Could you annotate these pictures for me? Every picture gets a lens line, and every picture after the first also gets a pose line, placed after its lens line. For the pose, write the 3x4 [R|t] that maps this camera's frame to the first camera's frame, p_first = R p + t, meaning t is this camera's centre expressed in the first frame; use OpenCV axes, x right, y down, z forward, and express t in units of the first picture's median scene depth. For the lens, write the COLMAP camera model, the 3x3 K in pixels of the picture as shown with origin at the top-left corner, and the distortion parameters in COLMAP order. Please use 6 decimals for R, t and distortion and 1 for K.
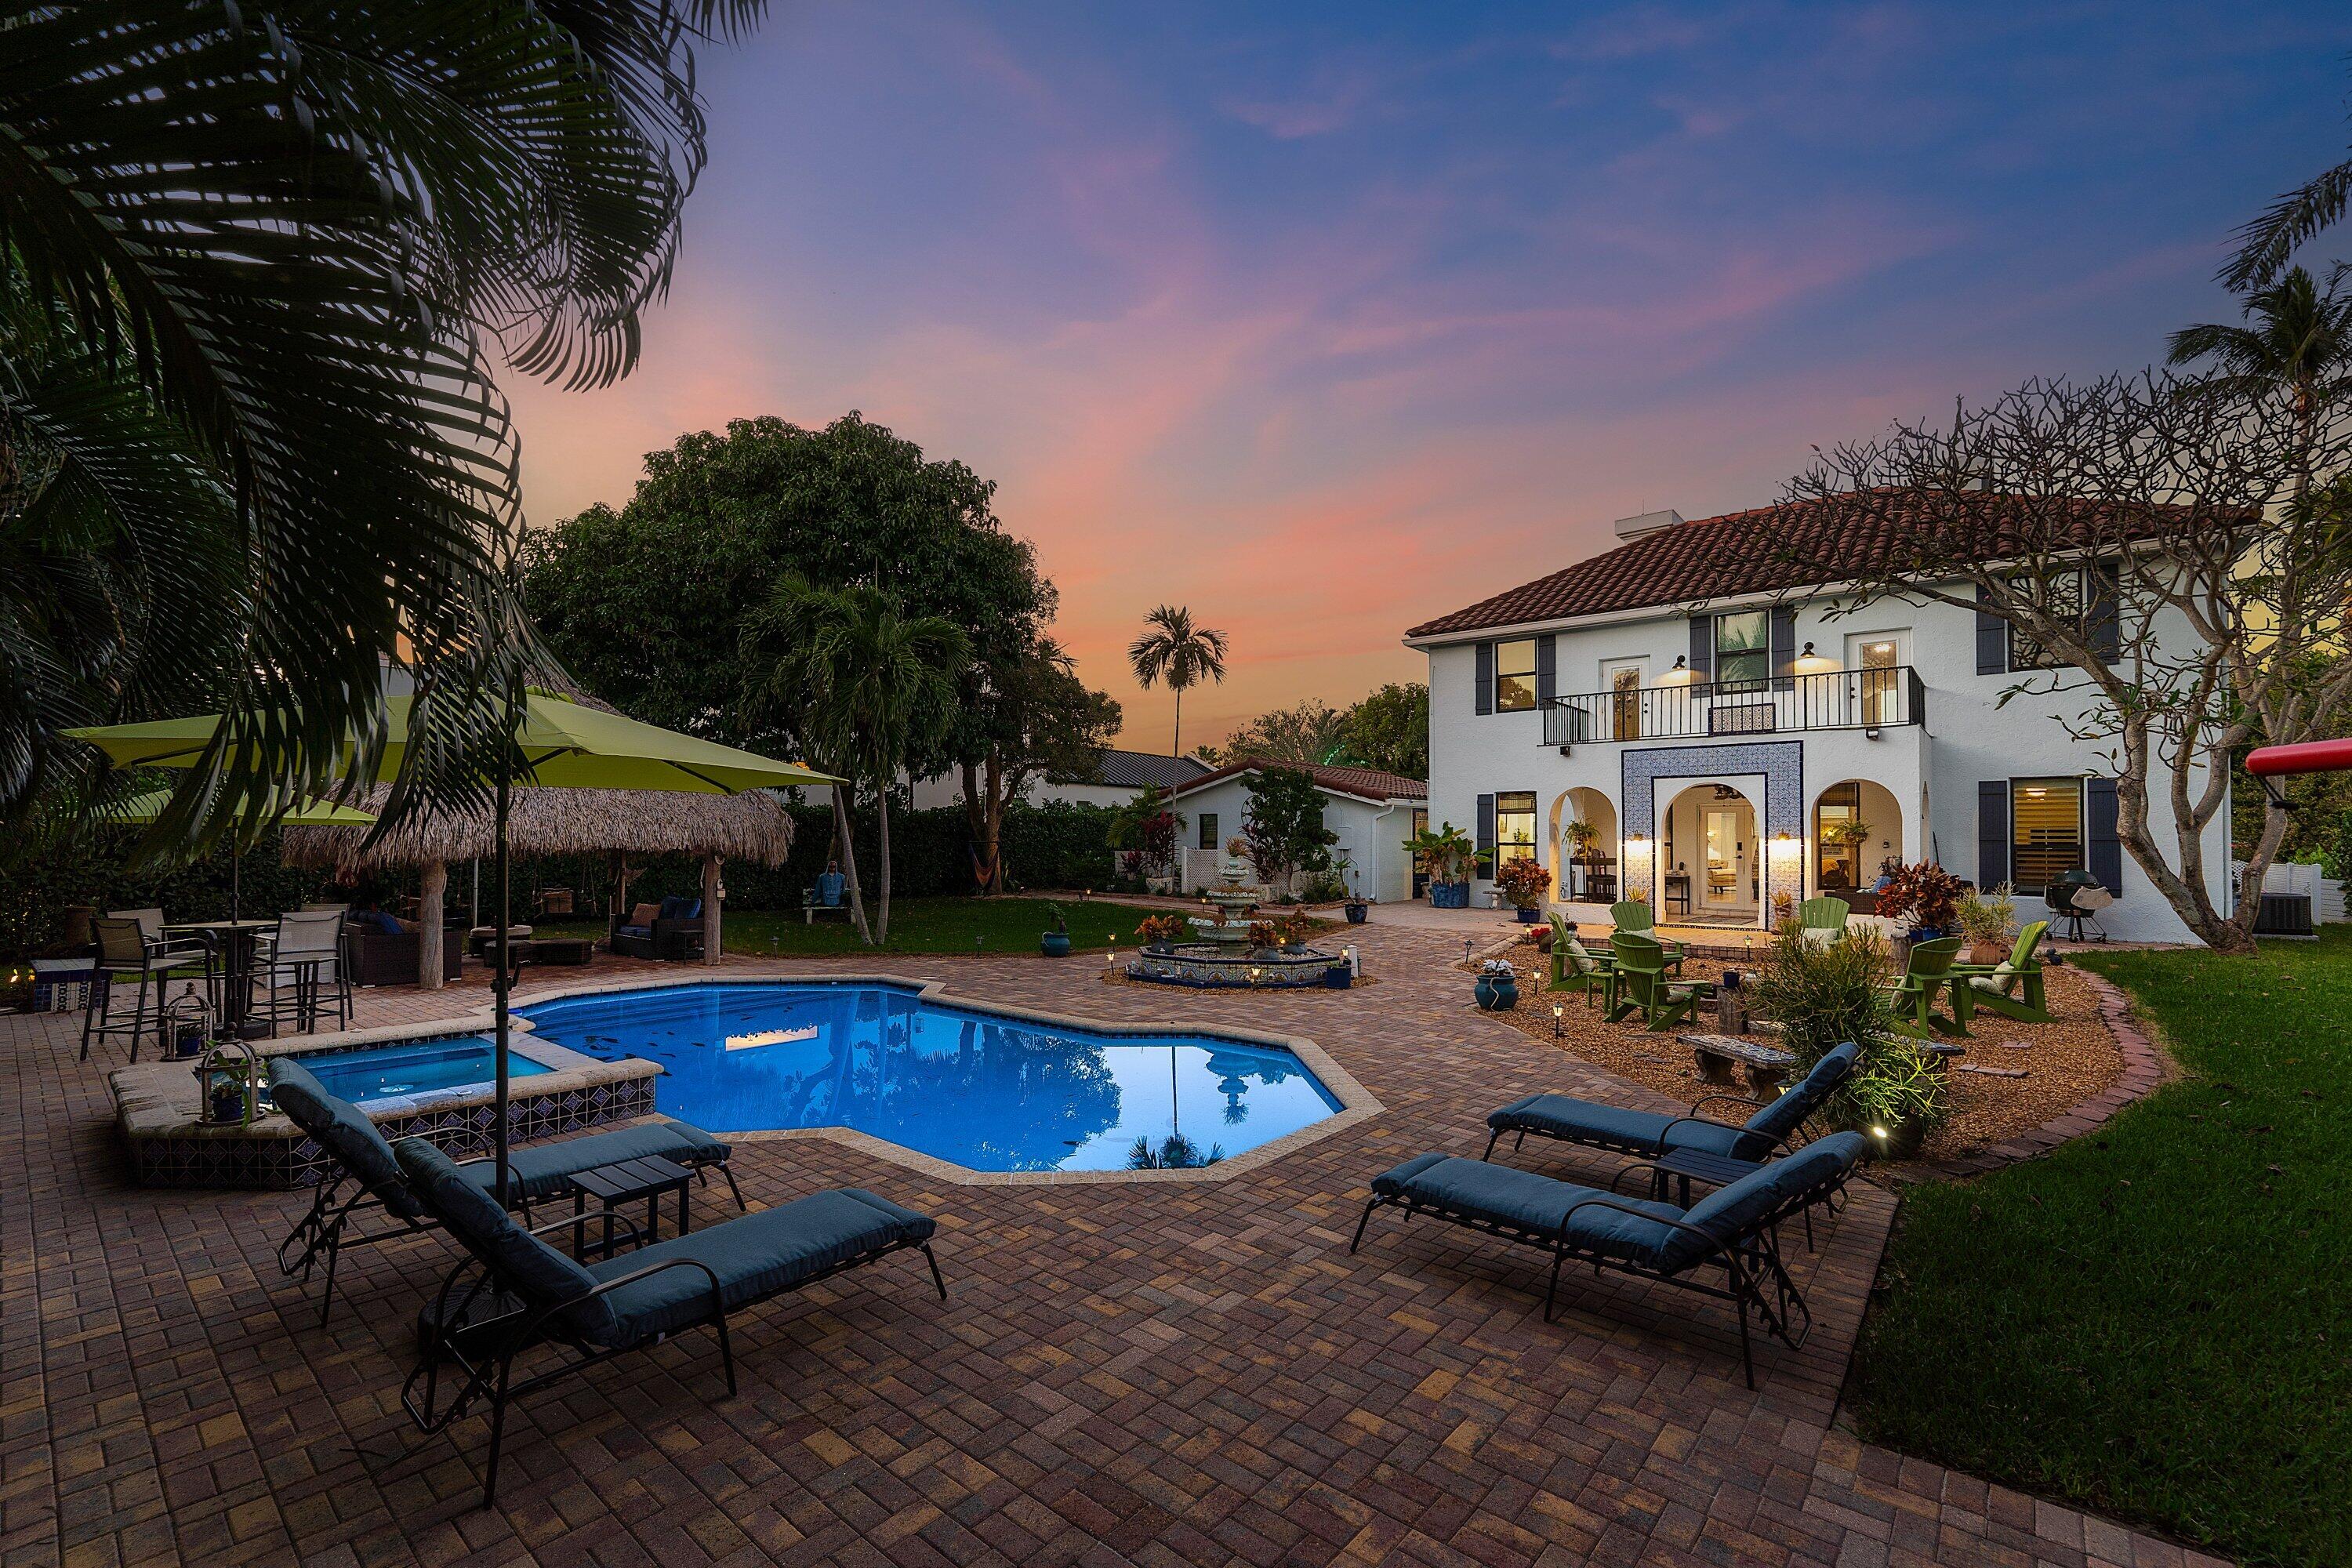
lens RADIAL K [[1105.1, 0, 1176.0], [0, 1105.1, 784.0], [0, 0, 1]] dist [-0.006083, 0.000484]
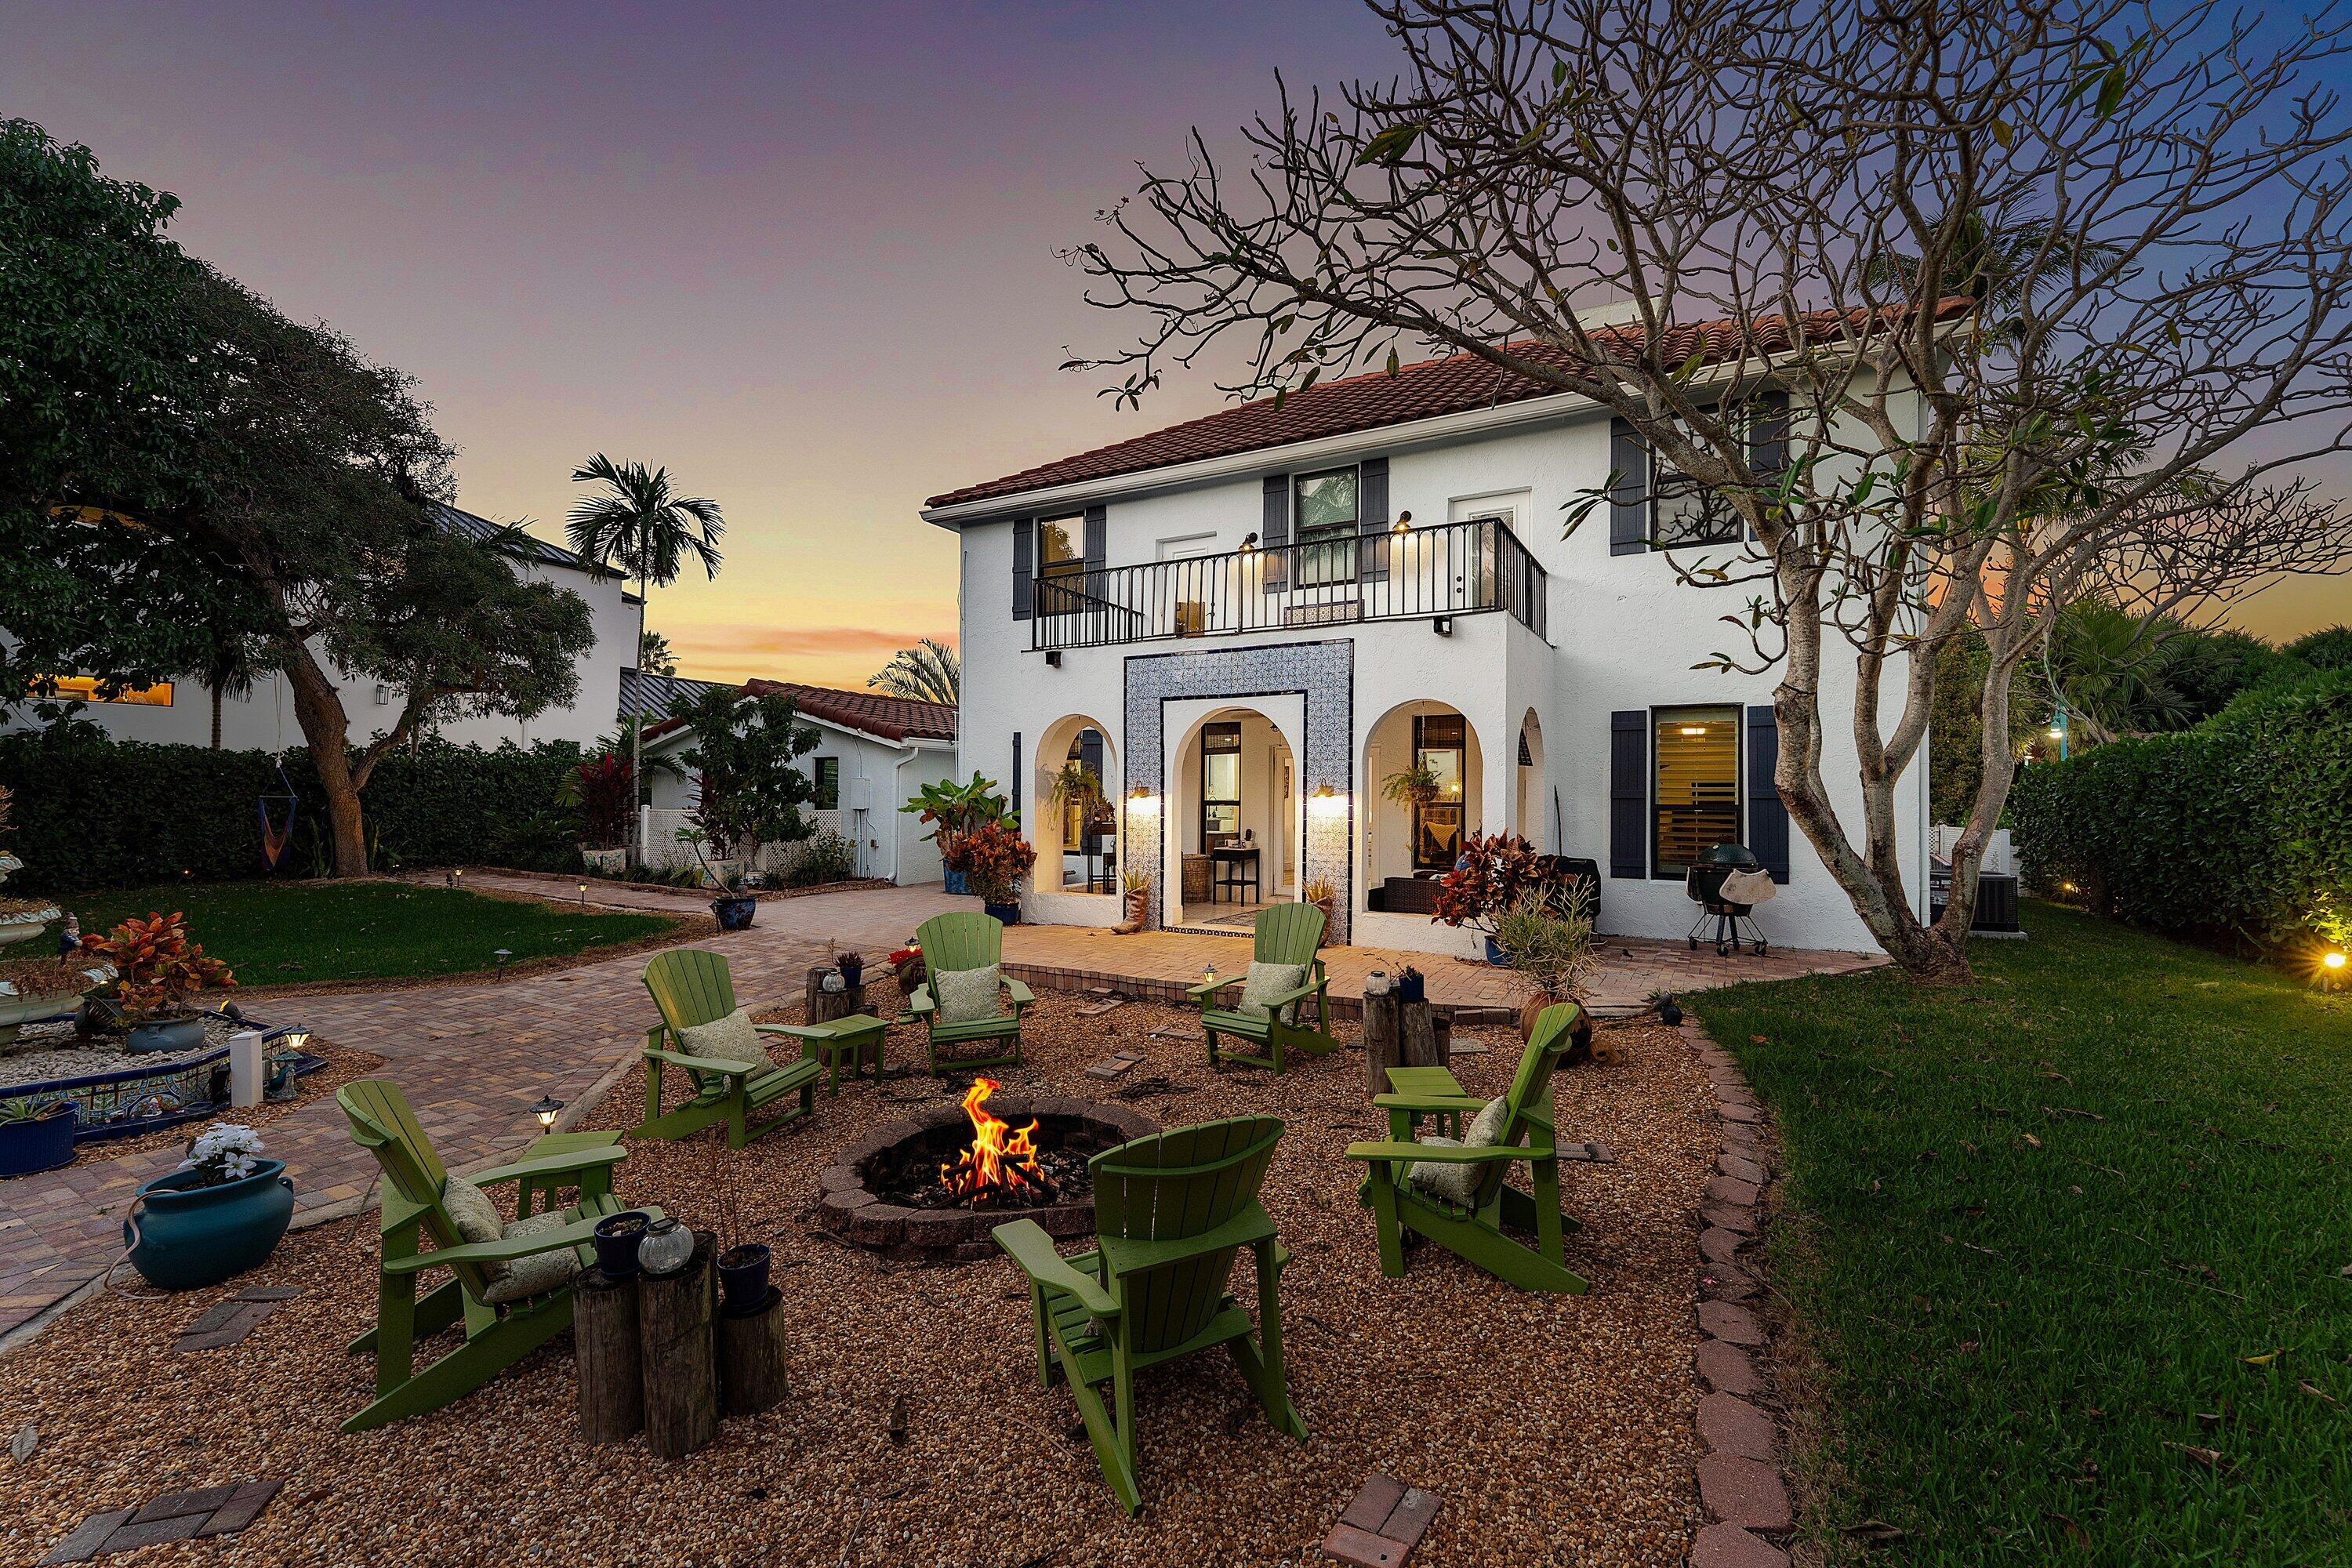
lens RADIAL K [[1162.9, 0, 1188.1], [0, 1162.9, 738.8], [0, 0, 1]] dist [-0.001634, -0.000215]
pose [[0.975999, 0.013644, 0.217345, 0.407003], [-0.013598, 0.999906, -0.001708, 0.024801], [-0.217348, -0.001288, 0.976093, 0.454505]]
